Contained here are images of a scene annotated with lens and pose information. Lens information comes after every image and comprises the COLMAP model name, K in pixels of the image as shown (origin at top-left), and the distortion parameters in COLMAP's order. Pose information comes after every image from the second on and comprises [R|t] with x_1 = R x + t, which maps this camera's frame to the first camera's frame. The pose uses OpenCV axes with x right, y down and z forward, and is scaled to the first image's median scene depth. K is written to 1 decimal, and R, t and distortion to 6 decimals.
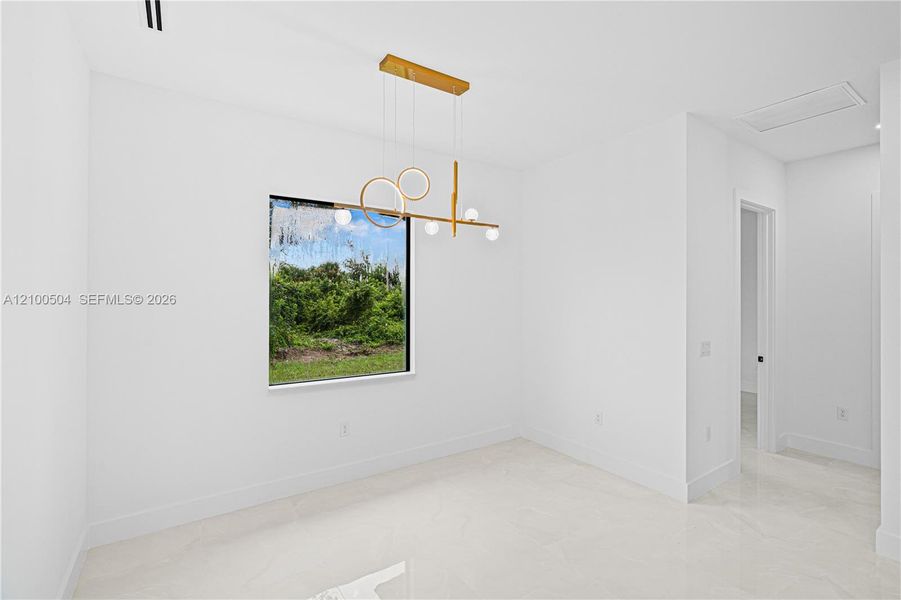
lens RADIAL K [[400.2, 0, 450.5], [0, 400.2, 300.0], [0, 0, 1]] dist [-0.000094, -0.000259]
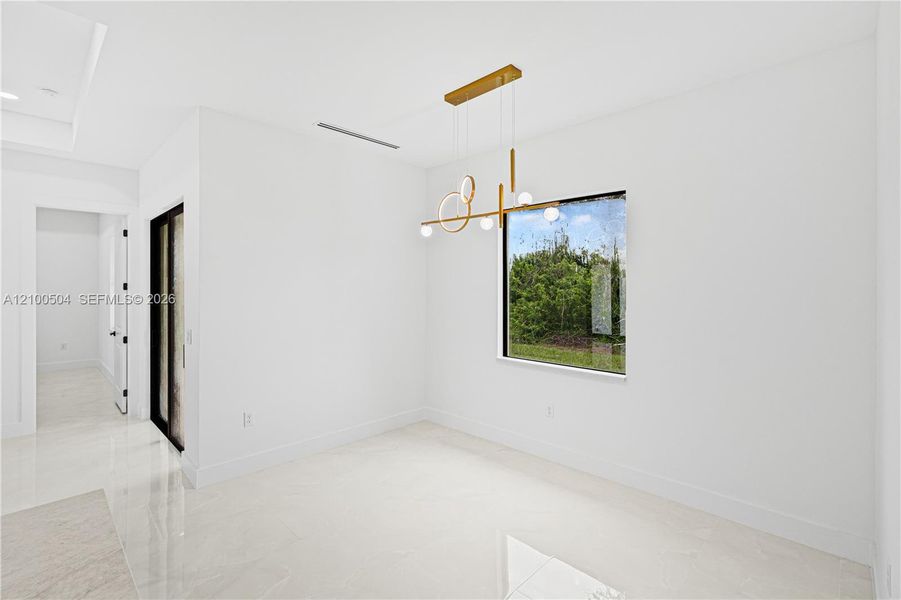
lens RADIAL K [[406.1, 0, 437.6], [0, 406.1, 280.1], [0, 0, 1]] dist [-0.000374, 0.000396]
pose [[0.187182, -0.003502, -0.982319, 0.927066], [-0.014248, 0.999879, -0.006280, -0.019272], [0.982222, 0.015172, 0.187110, 0.629549]]
